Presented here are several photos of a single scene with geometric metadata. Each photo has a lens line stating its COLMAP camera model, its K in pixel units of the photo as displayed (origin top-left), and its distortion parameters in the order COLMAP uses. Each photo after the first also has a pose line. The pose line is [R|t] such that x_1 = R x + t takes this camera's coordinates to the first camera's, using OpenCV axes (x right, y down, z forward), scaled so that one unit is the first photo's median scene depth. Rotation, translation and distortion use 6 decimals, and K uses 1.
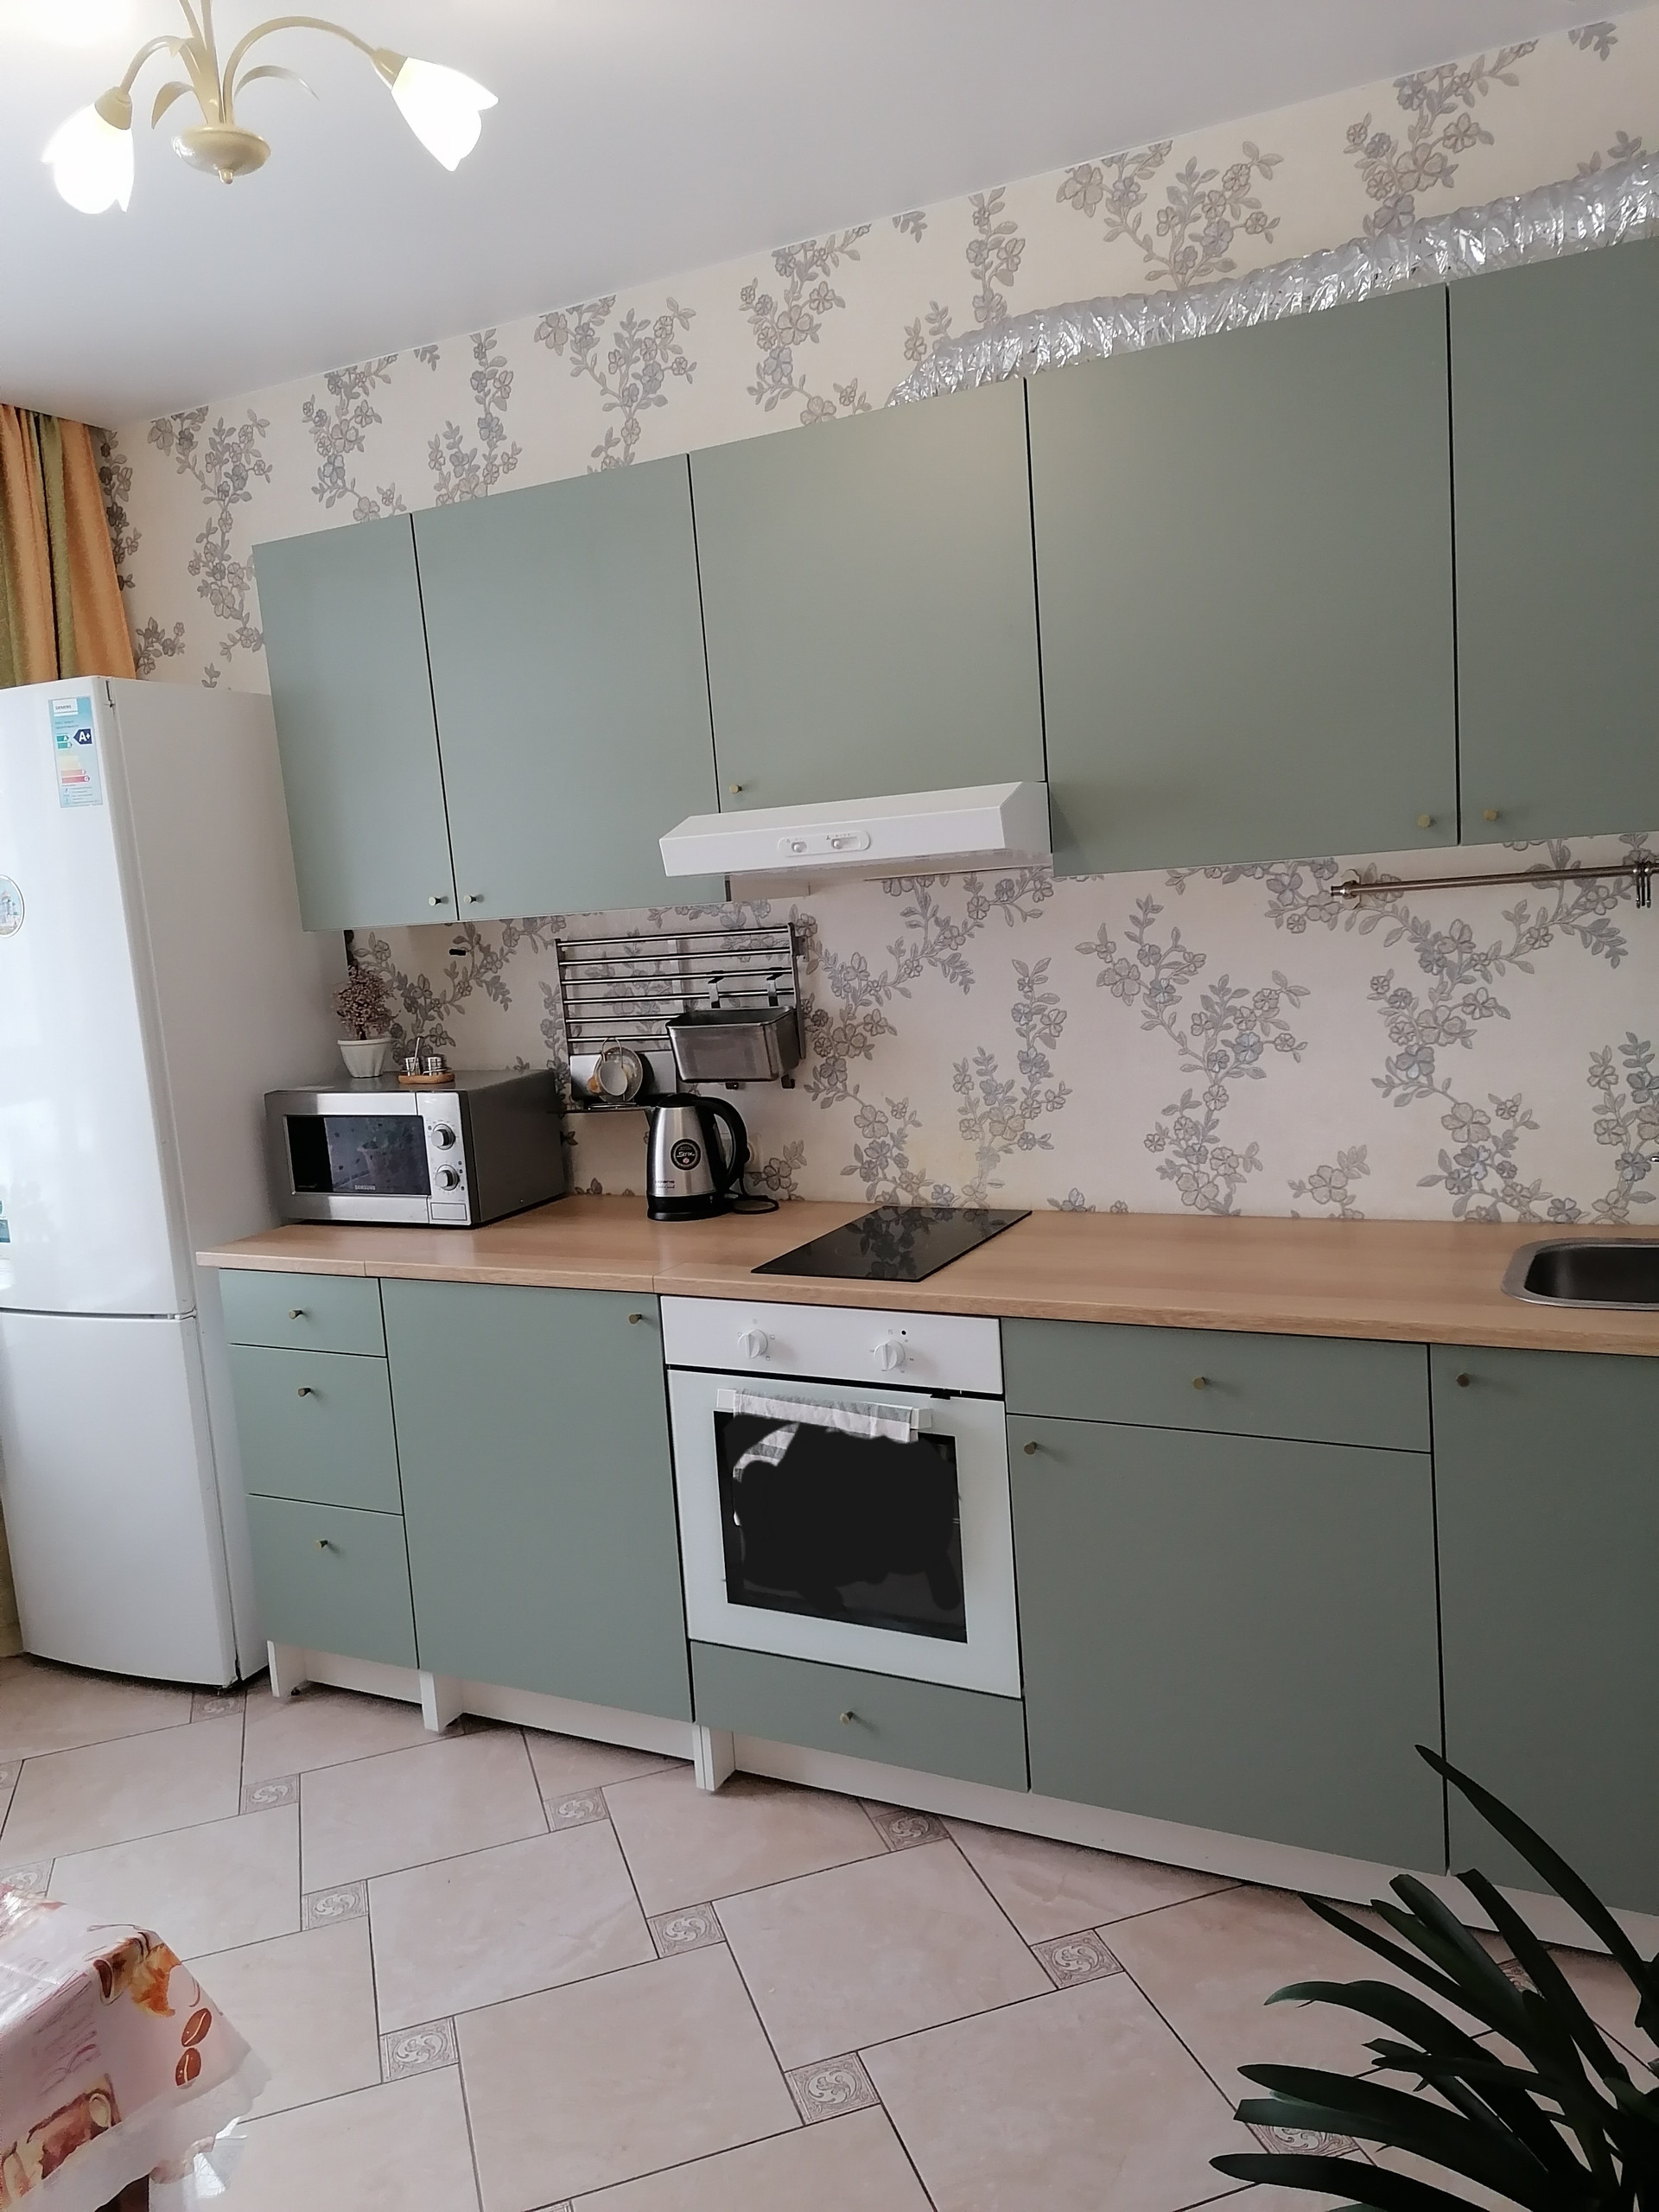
lens RADIAL K [[1633.2, 0, 821.8], [0, 1633.2, 1099.5], [0, 0, 1]] dist [0.098695, -0.122242]
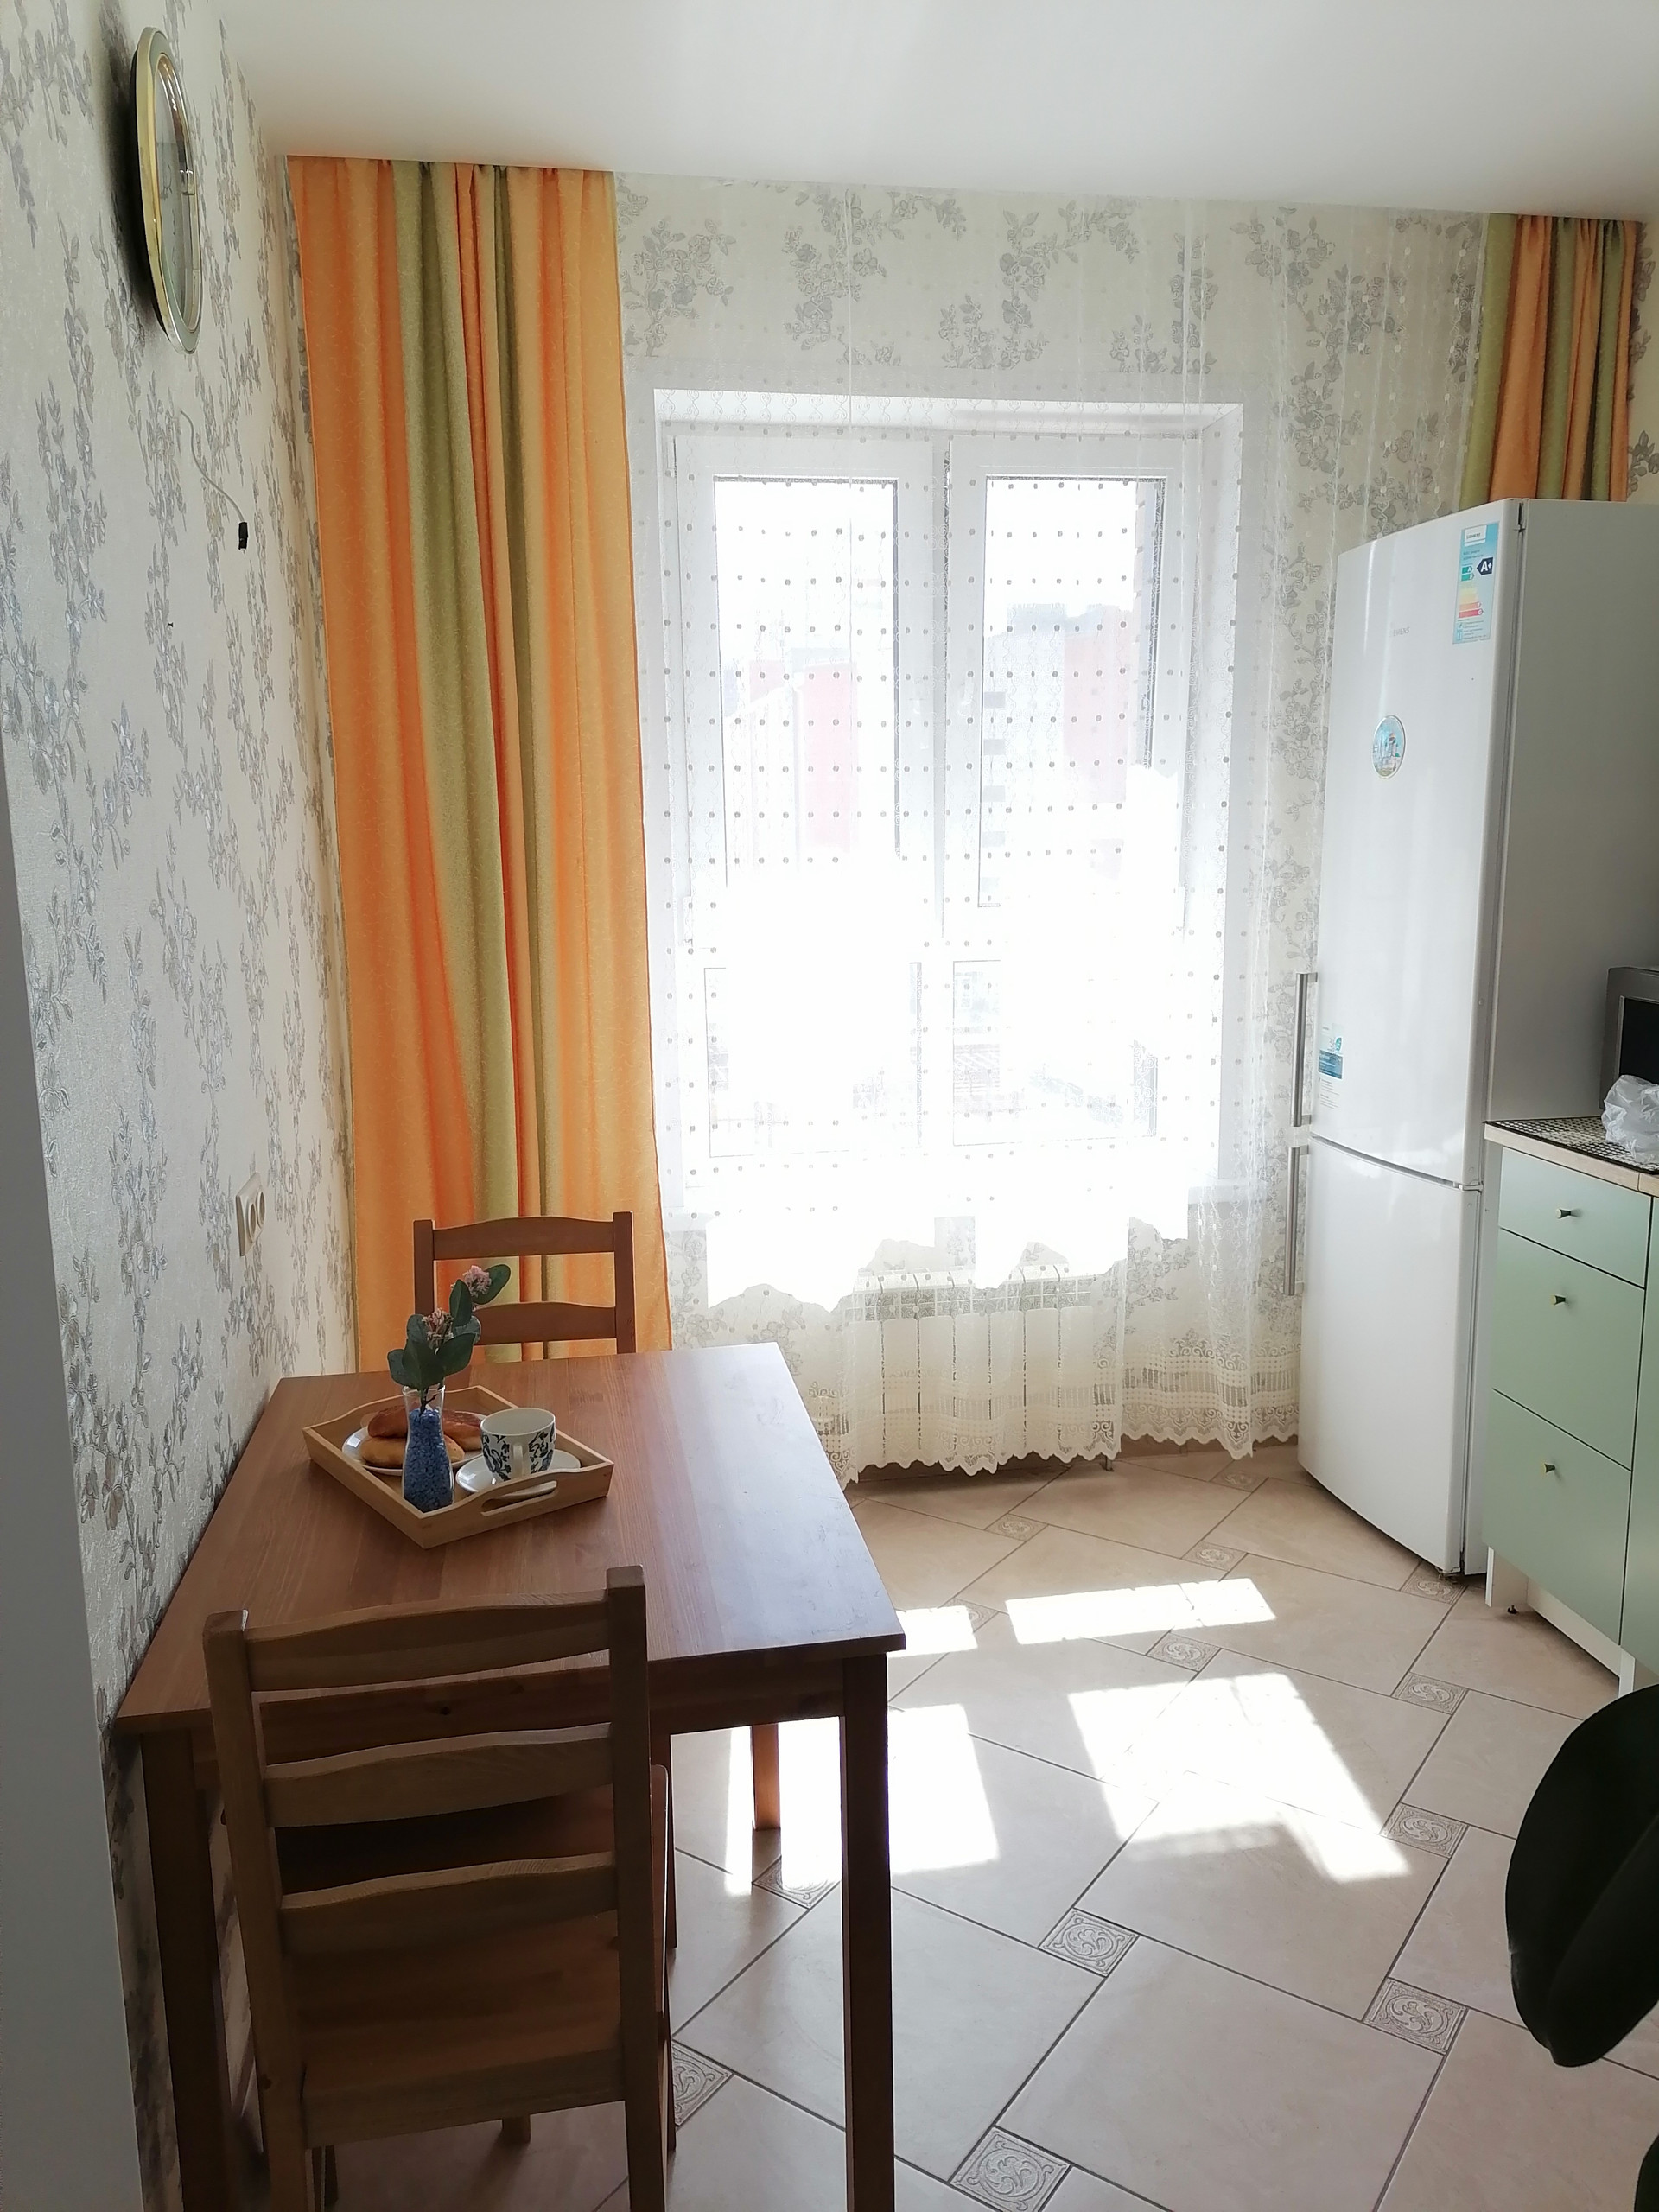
lens RADIAL K [[1633.2, 0, 821.8], [0, 1633.2, 1099.5], [0, 0, 1]] dist [0.098695, -0.122242]
pose [[0.611400, 0.200022, -0.765624, 0.109465], [-0.138656, 0.979637, 0.145208, -0.005918], [0.779079, 0.017378, 0.626685, 0.116050]]
